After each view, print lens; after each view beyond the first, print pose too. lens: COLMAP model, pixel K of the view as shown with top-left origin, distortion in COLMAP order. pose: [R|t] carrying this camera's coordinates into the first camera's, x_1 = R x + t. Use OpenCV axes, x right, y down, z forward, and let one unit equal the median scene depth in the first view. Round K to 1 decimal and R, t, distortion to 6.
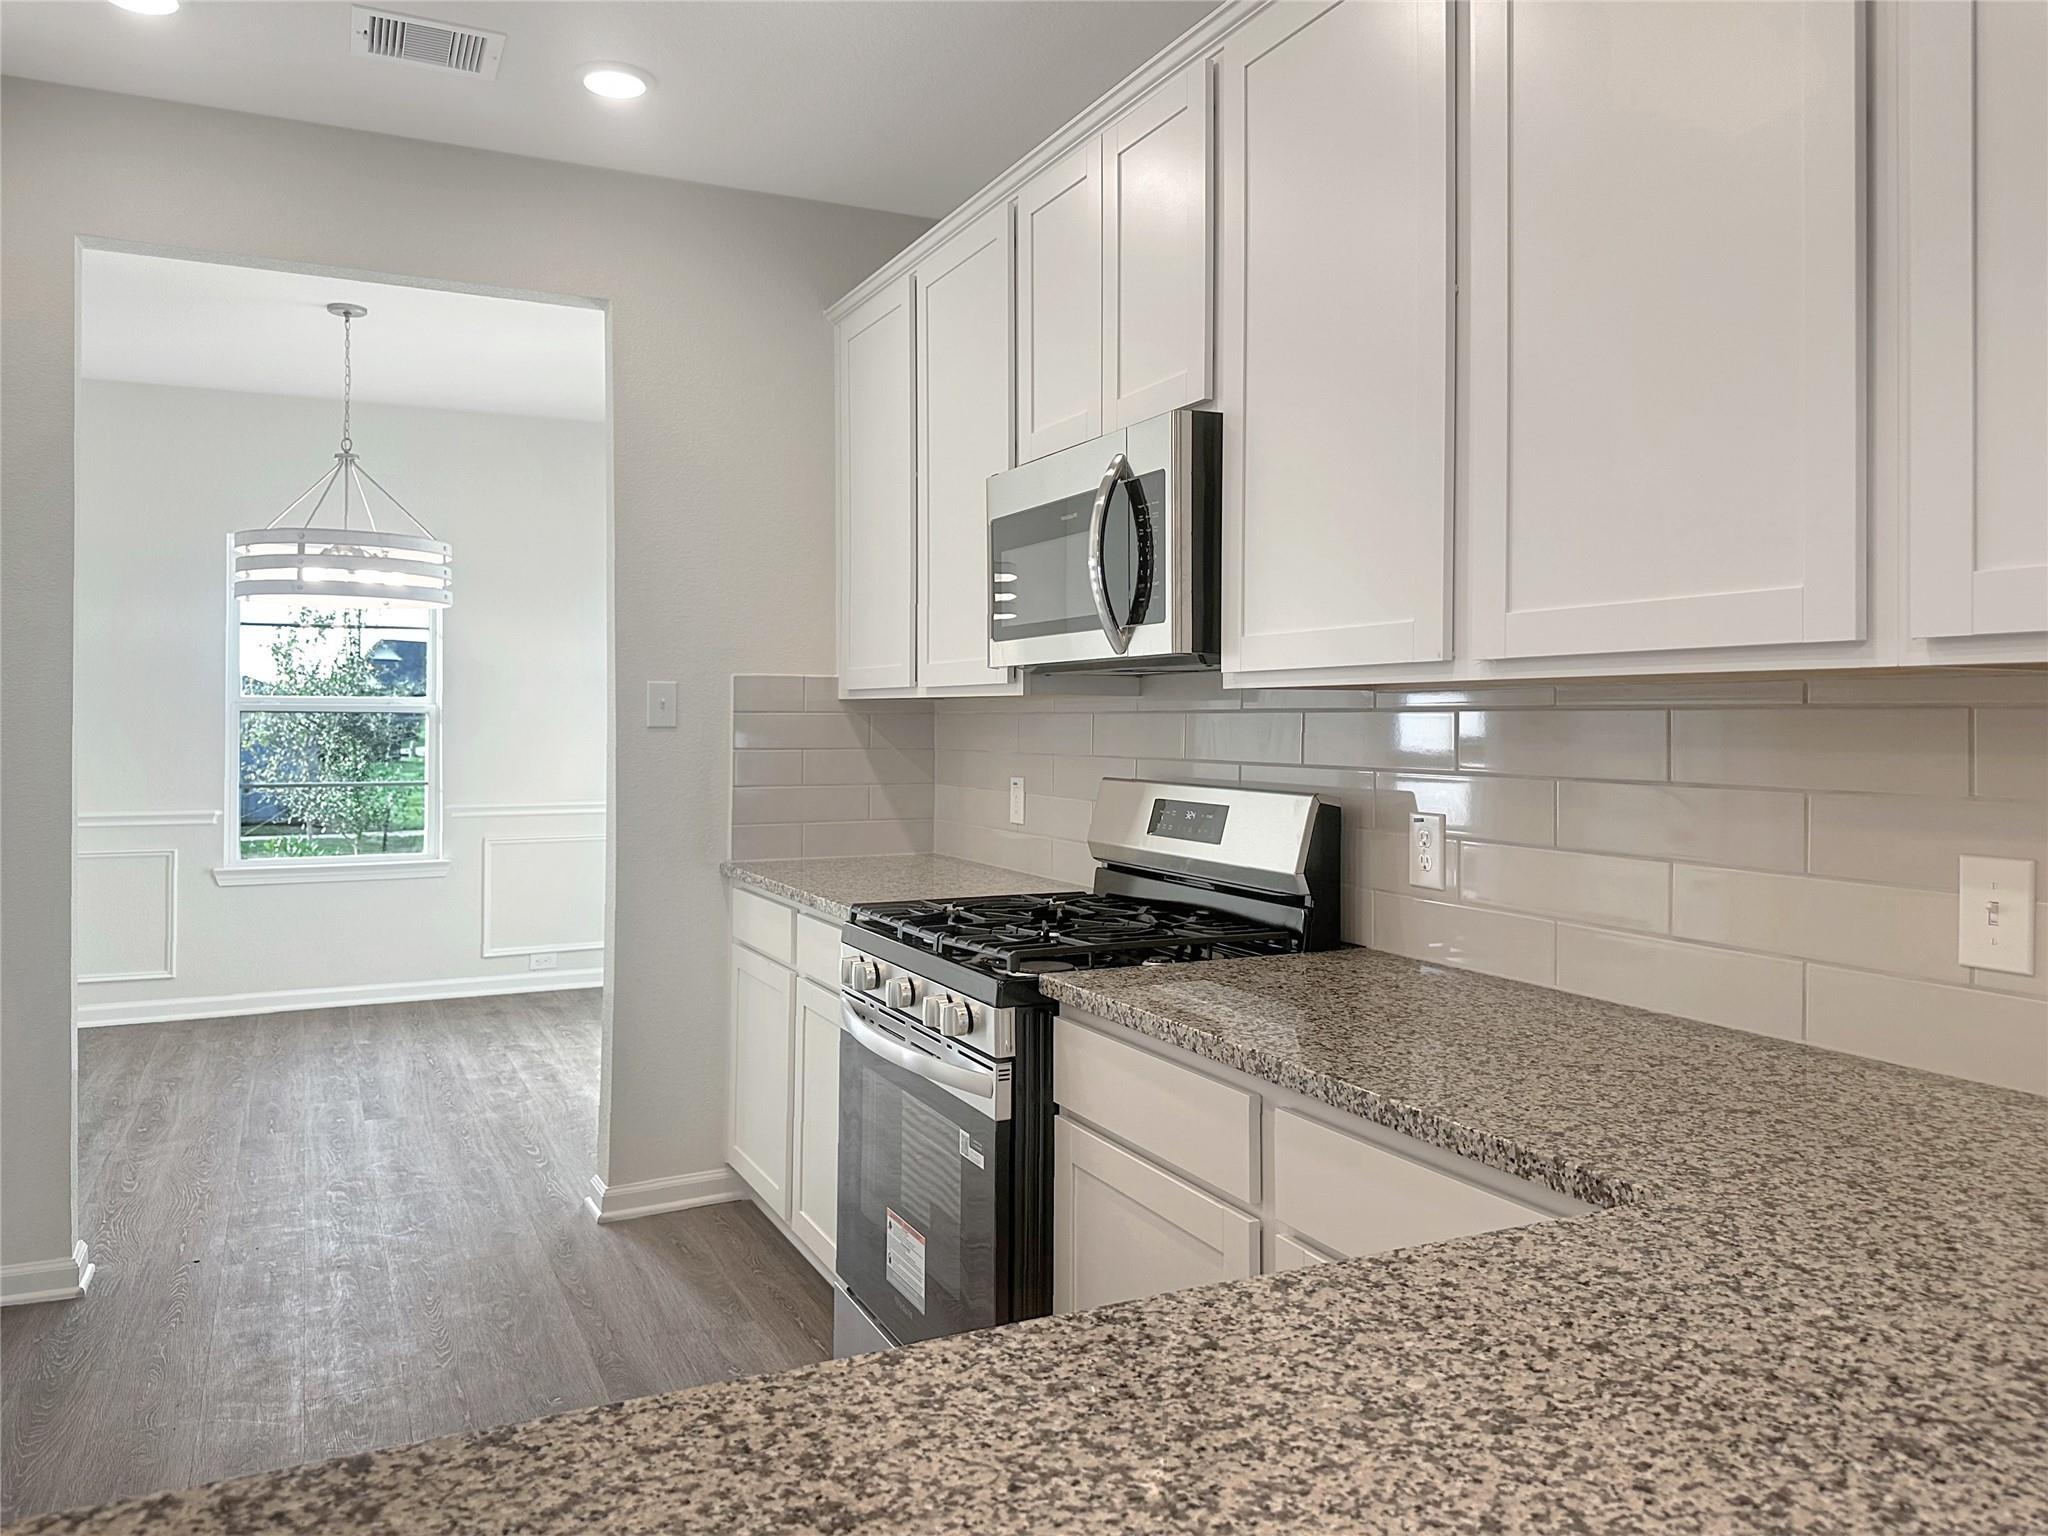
lens RADIAL K [[1507.5, 0, 1012.2], [0, 1507.5, 735.9], [0, 0, 1]] dist [0.090130, -0.094585]
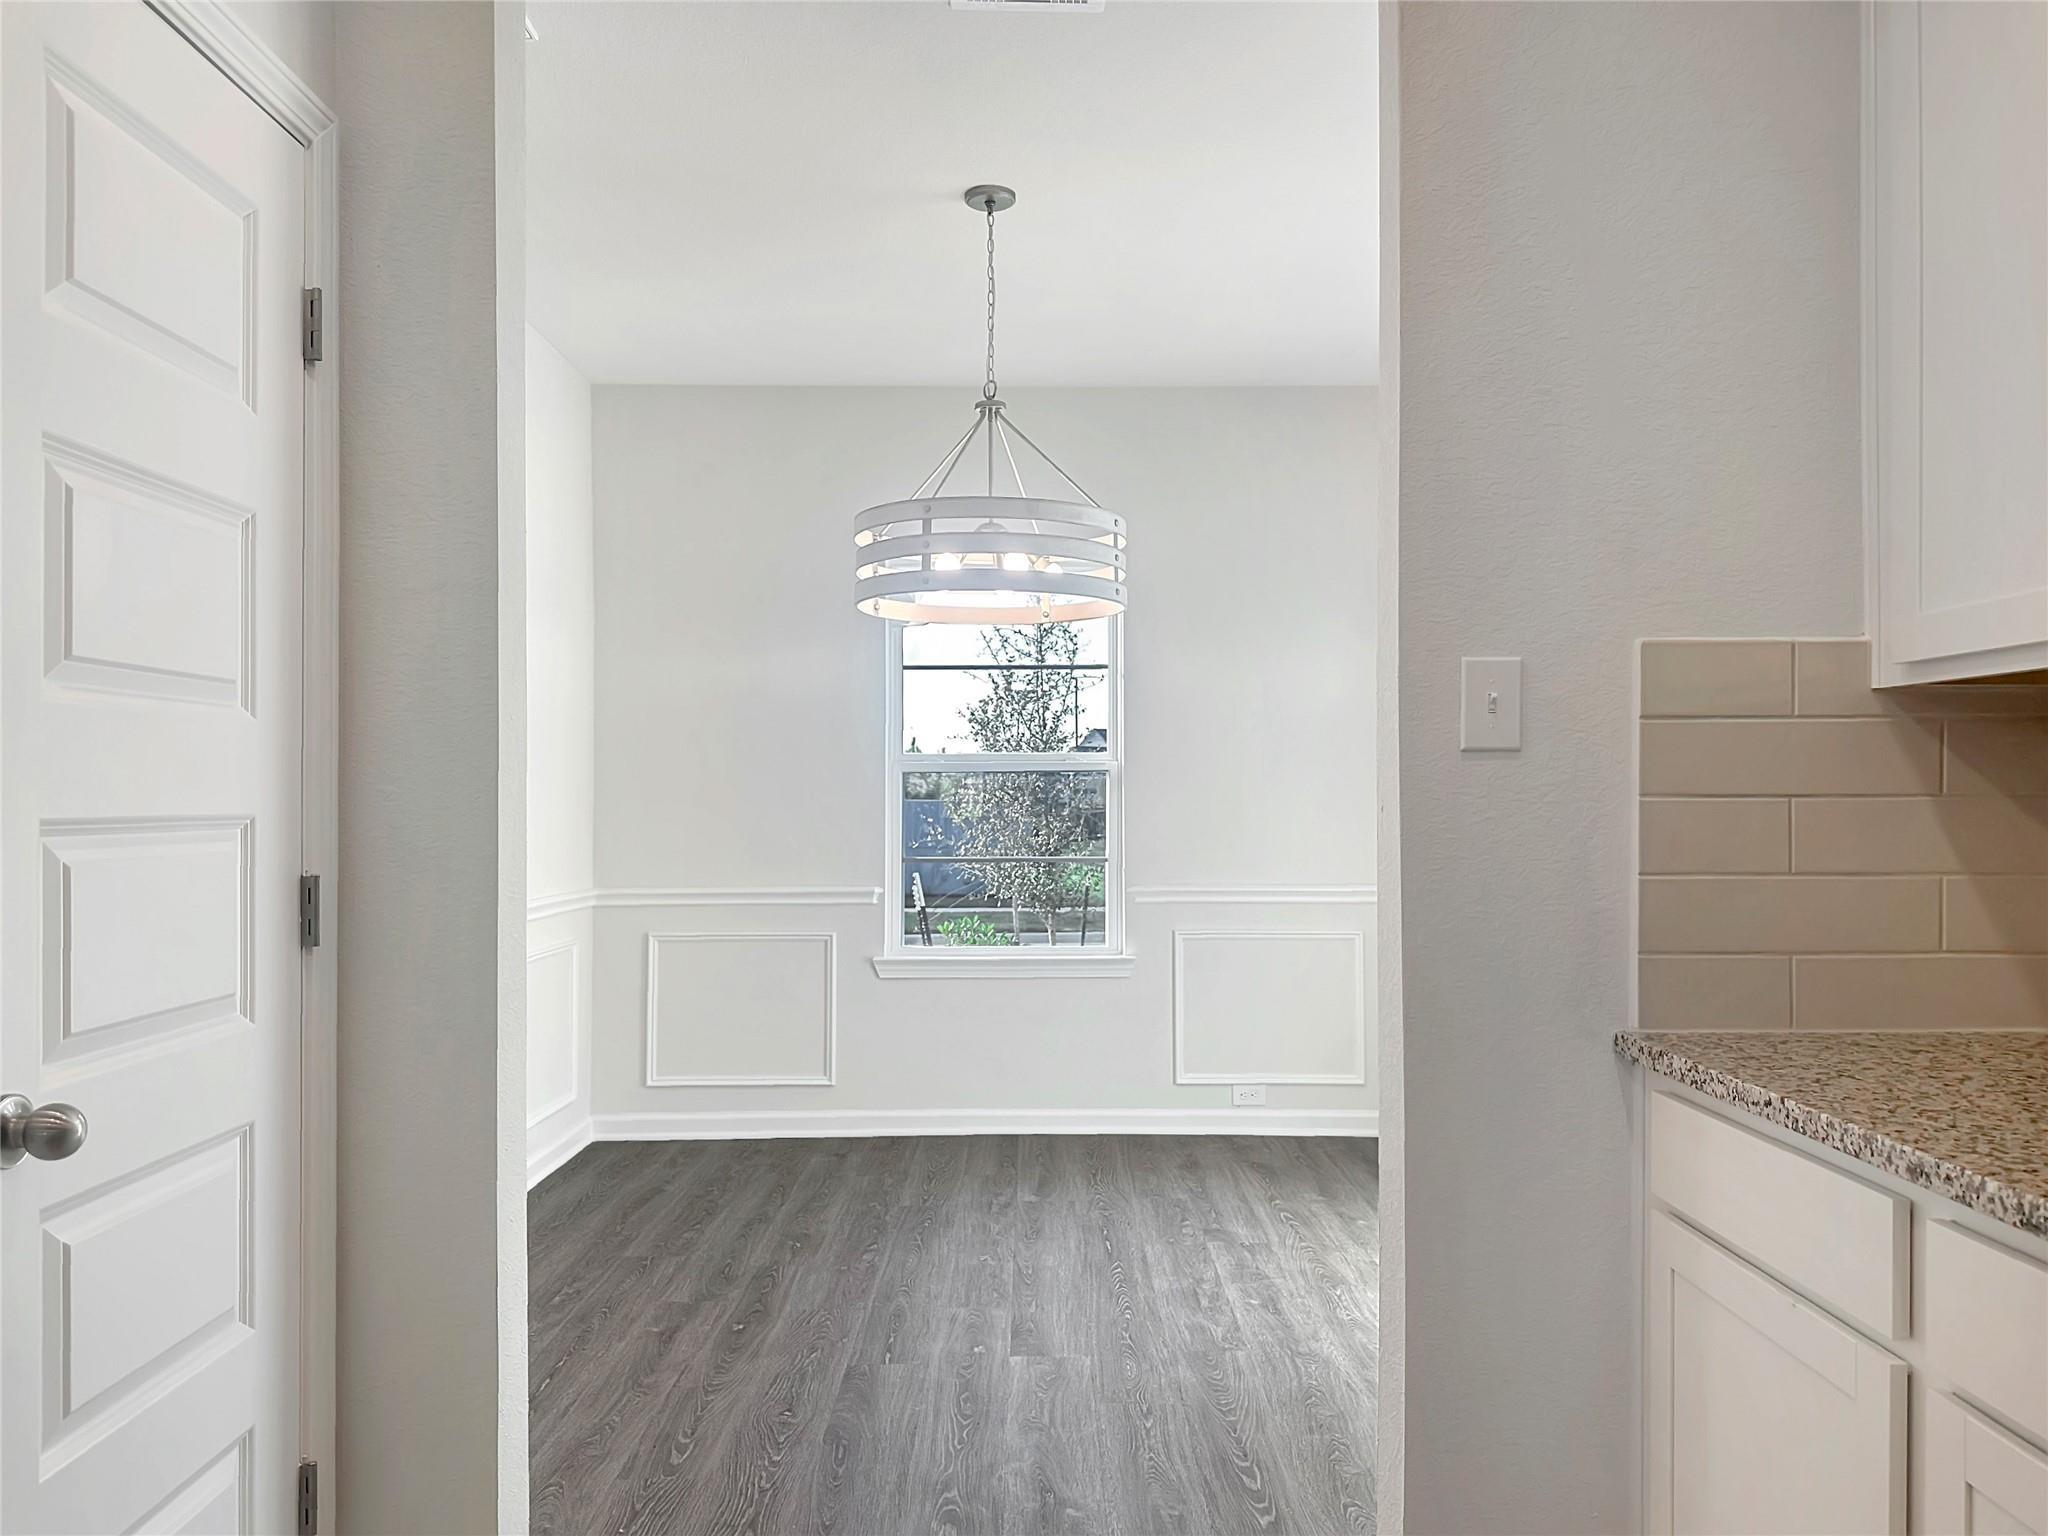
lens RADIAL K [[1481.2, 0, 997.4], [0, 1481.2, 733.7], [0, 0, 1]] dist [0.085488, -0.090677]
pose [[0.896448, -0.024736, -0.442457, -0.157014], [-0.000523, 0.998381, -0.056875, 0.016893], [0.443148, 0.051217, 0.894984, 0.480636]]
